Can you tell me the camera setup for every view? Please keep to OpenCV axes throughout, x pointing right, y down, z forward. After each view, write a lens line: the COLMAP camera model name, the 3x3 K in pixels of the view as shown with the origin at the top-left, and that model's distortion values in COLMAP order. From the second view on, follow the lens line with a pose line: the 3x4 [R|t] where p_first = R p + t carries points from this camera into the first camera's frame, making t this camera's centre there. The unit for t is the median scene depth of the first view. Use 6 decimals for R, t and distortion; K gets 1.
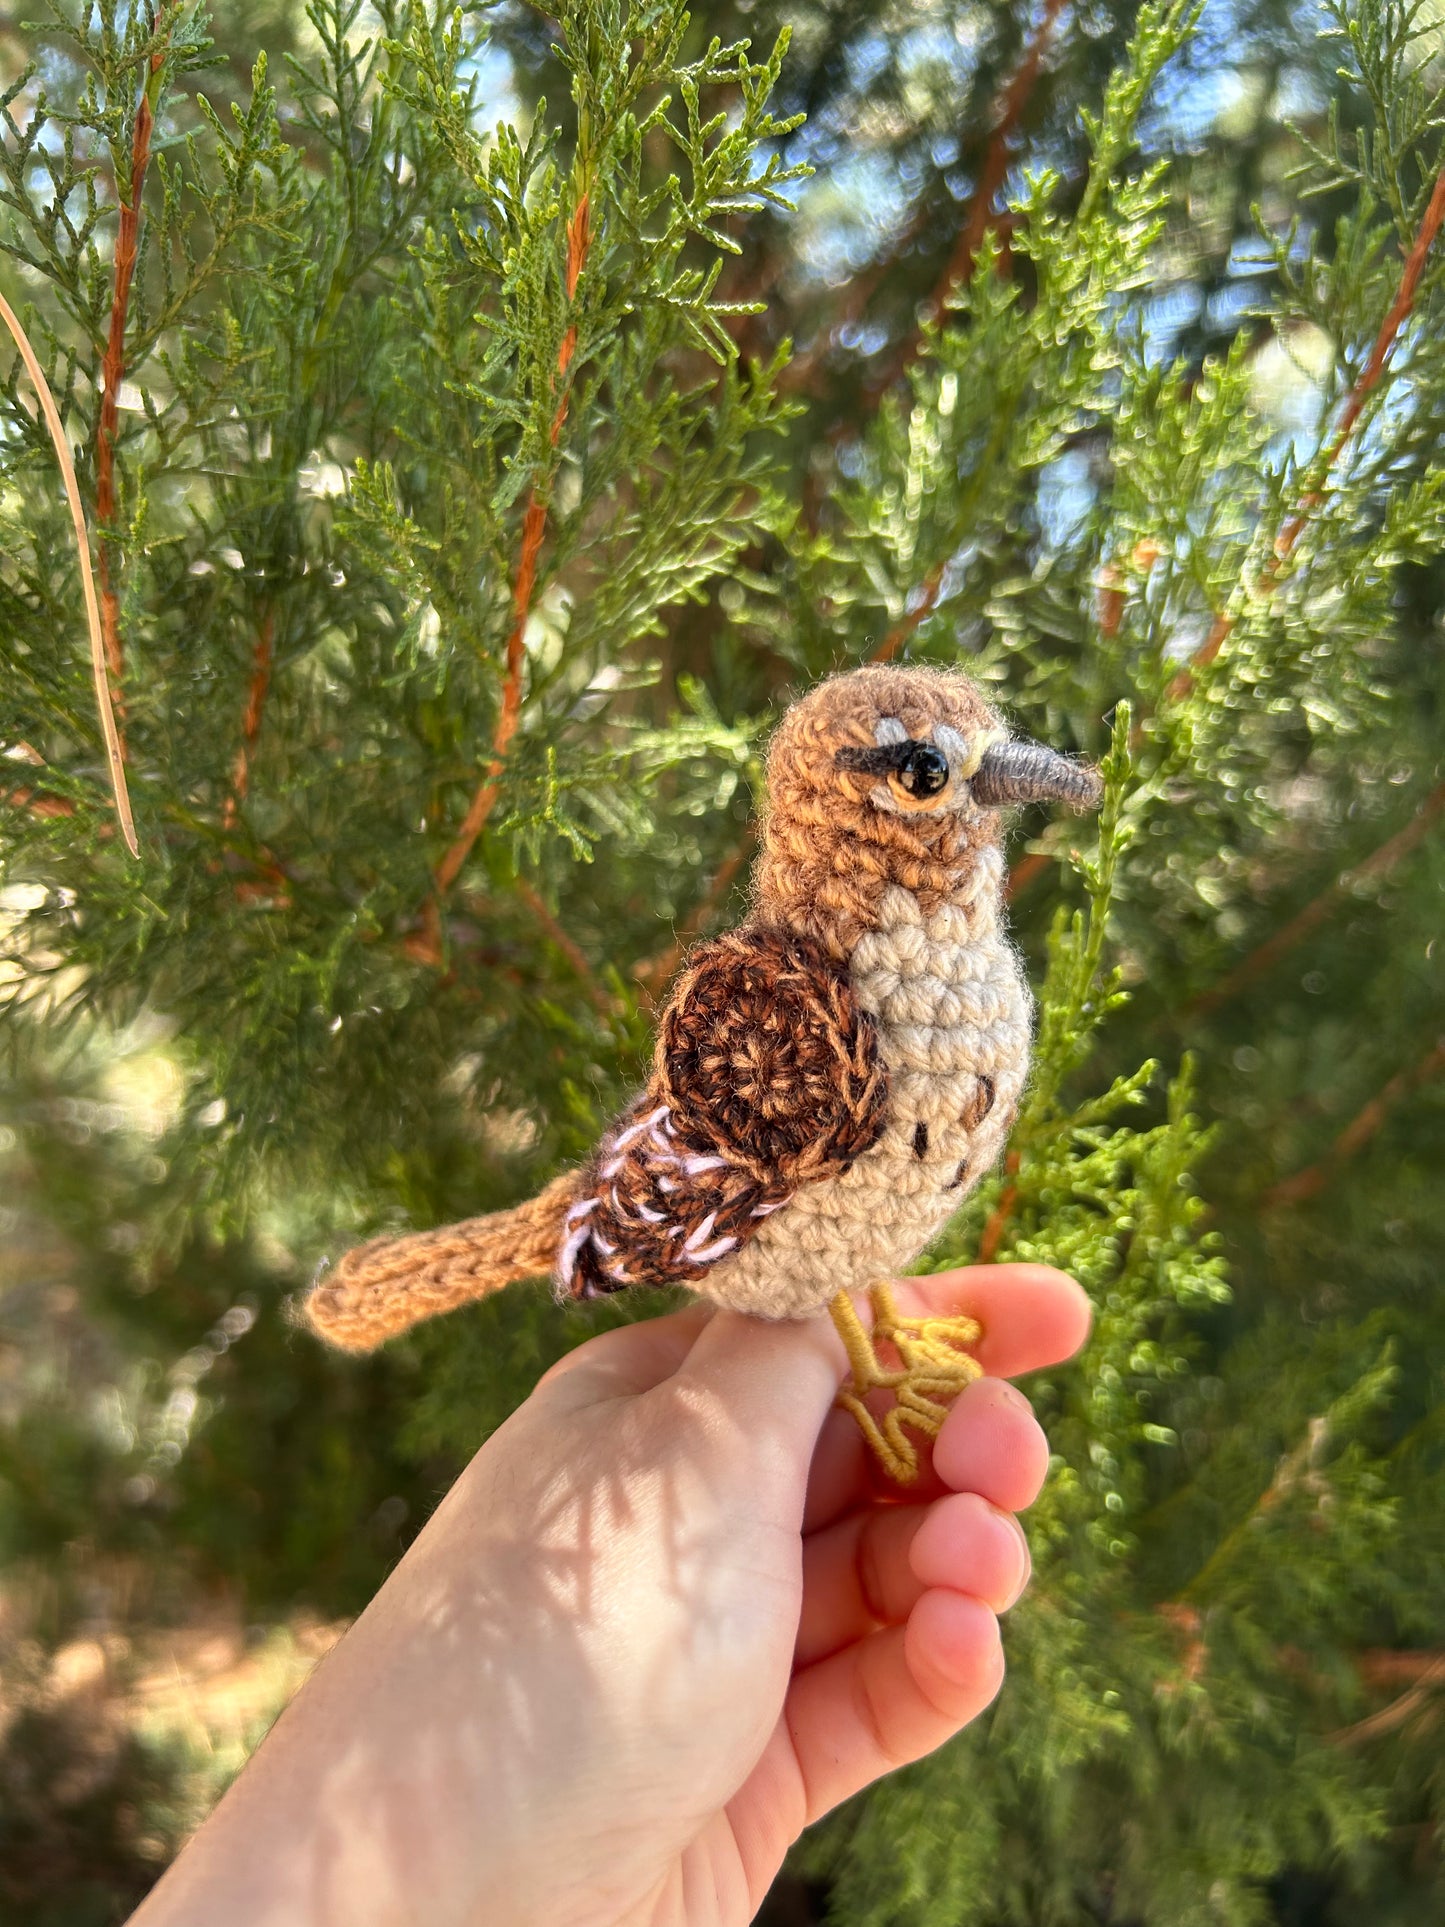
lens RADIAL K [[1419.6, 0, 720.9], [0, 1419.6, 928.2], [0, 0, 1]] dist [-0.015123, -0.004460]
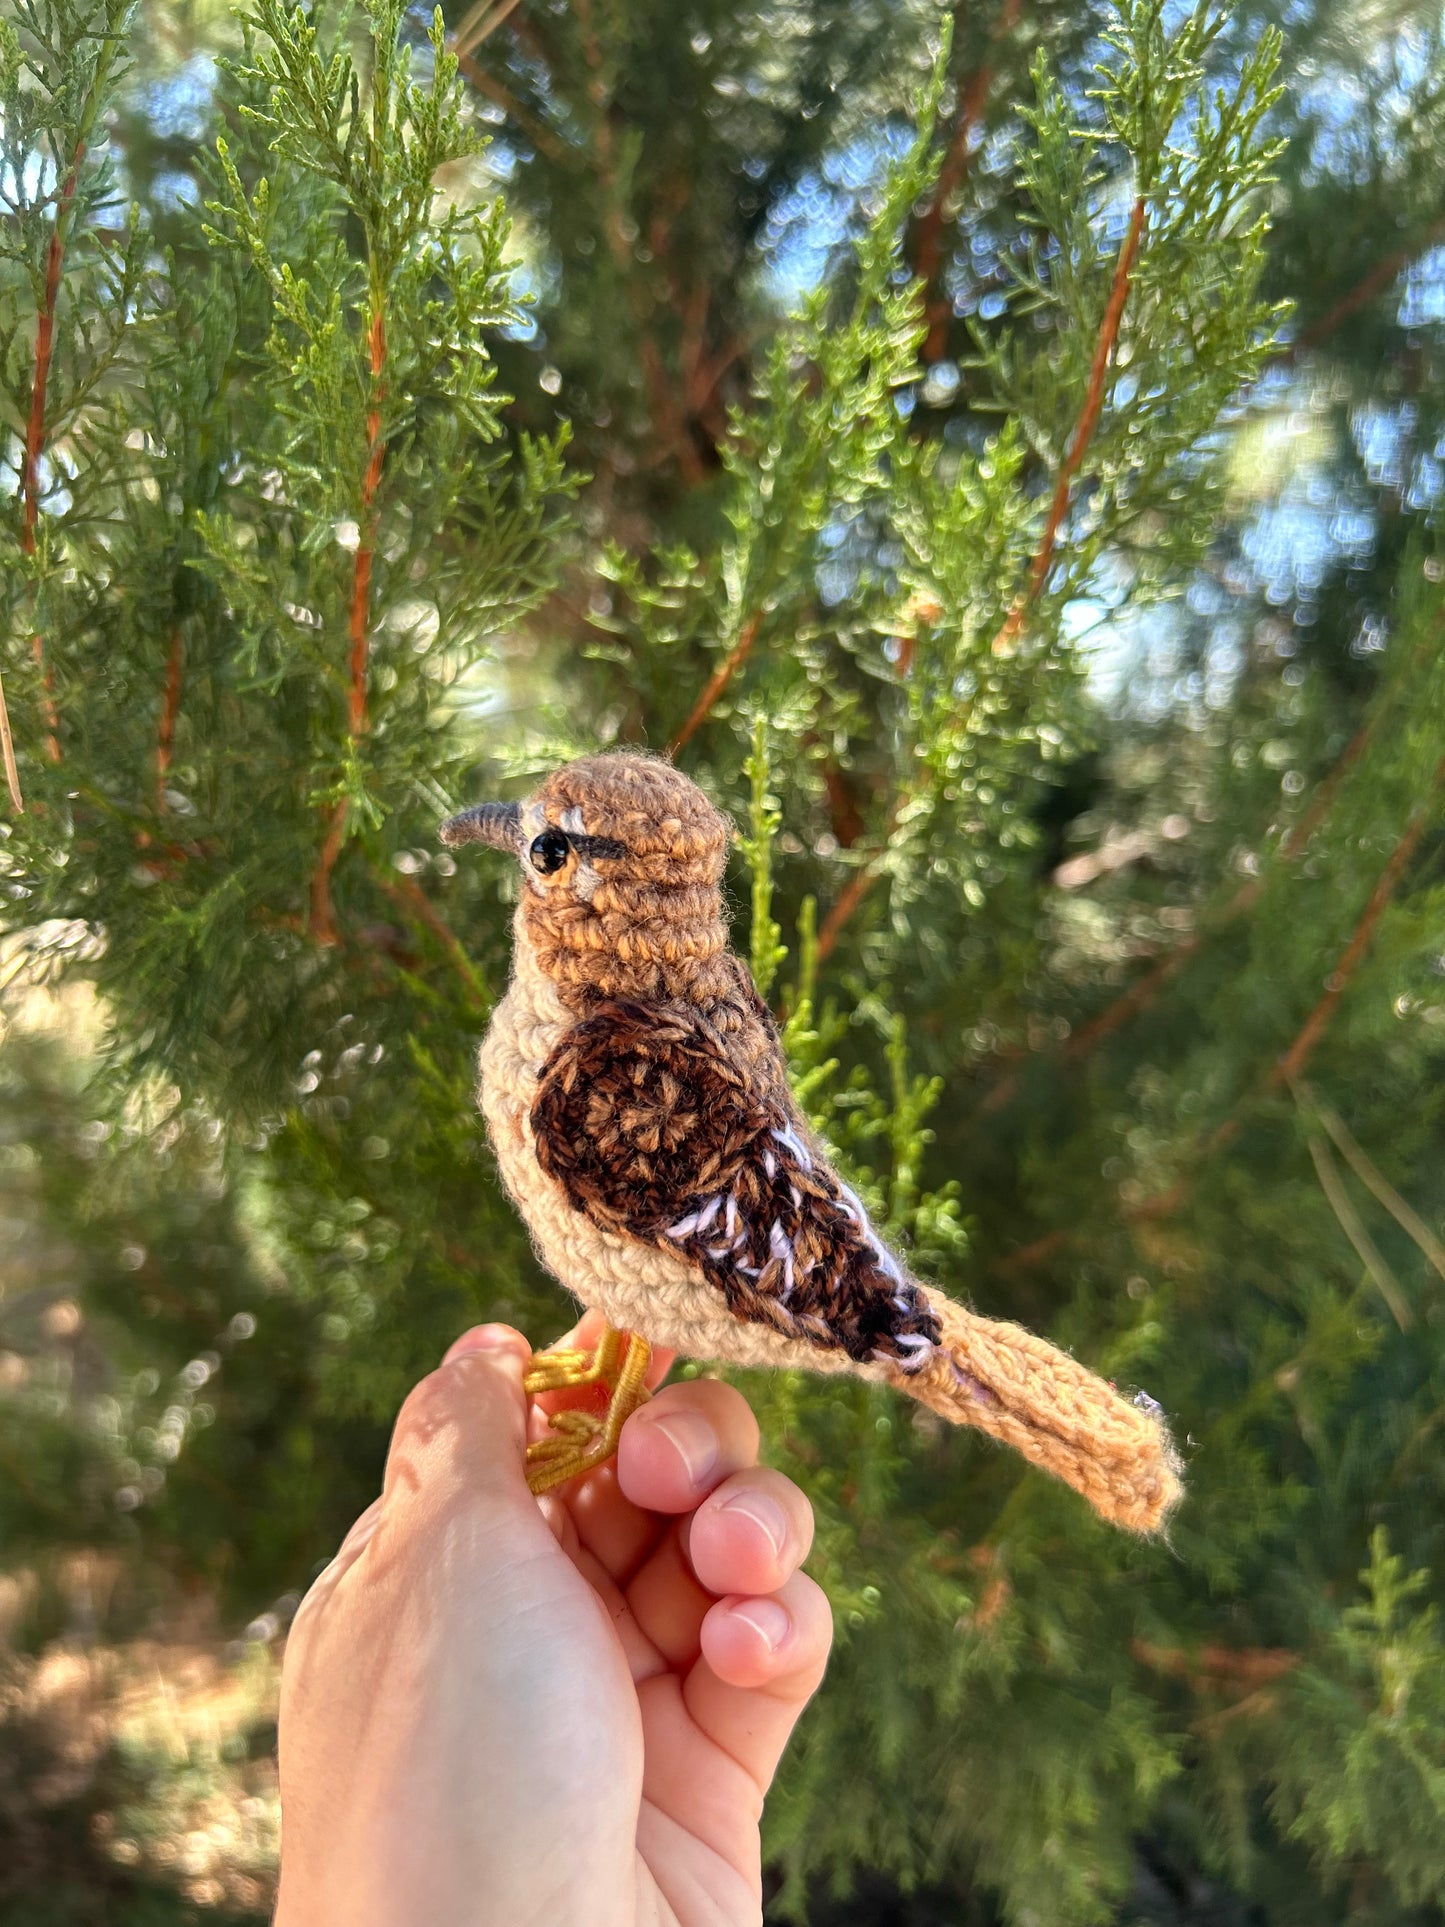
lens RADIAL K [[1432.8, 0, 729.2], [0, 1432.8, 960.3], [0, 0, 1]] dist [-0.006006, -0.010825]
pose [[0.999261, 0.027596, -0.026756, 0.201512], [-0.028319, 0.999234, -0.027021, 0.076987], [0.025990, 0.027759, 0.999277, -0.214833]]
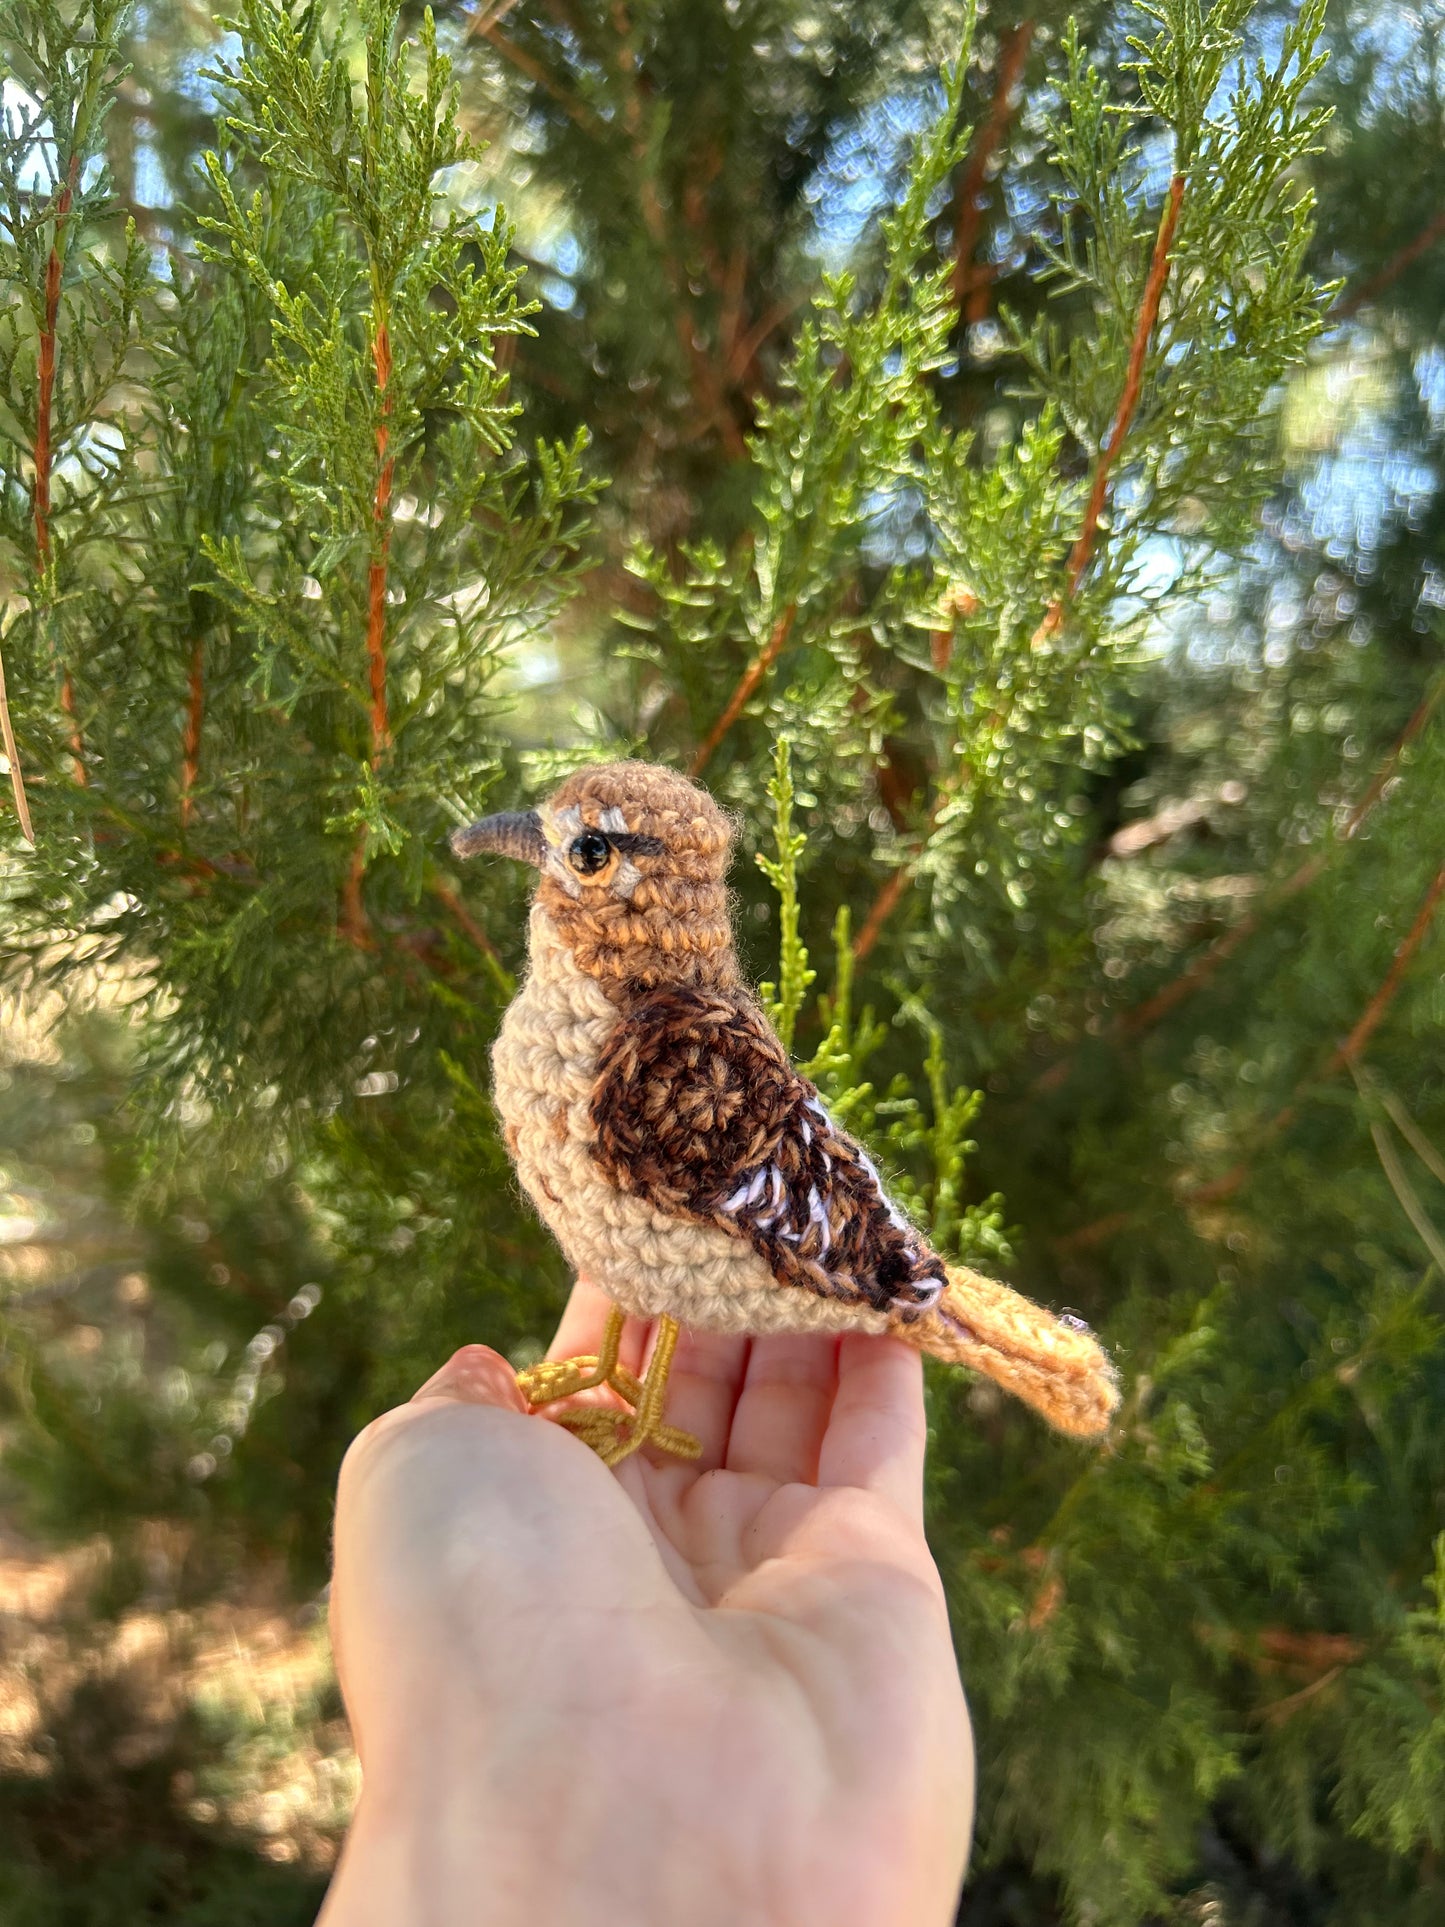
lens RADIAL K [[1428.8, 0, 740.4], [0, 1428.8, 950.0], [0, 0, 1]] dist [-0.006353, -0.010047]
pose [[0.998128, 0.013121, -0.059742, 0.220847], [-0.013342, 0.999906, -0.003294, 0.029944], [0.059693, 0.004085, 0.998208, -0.181810]]
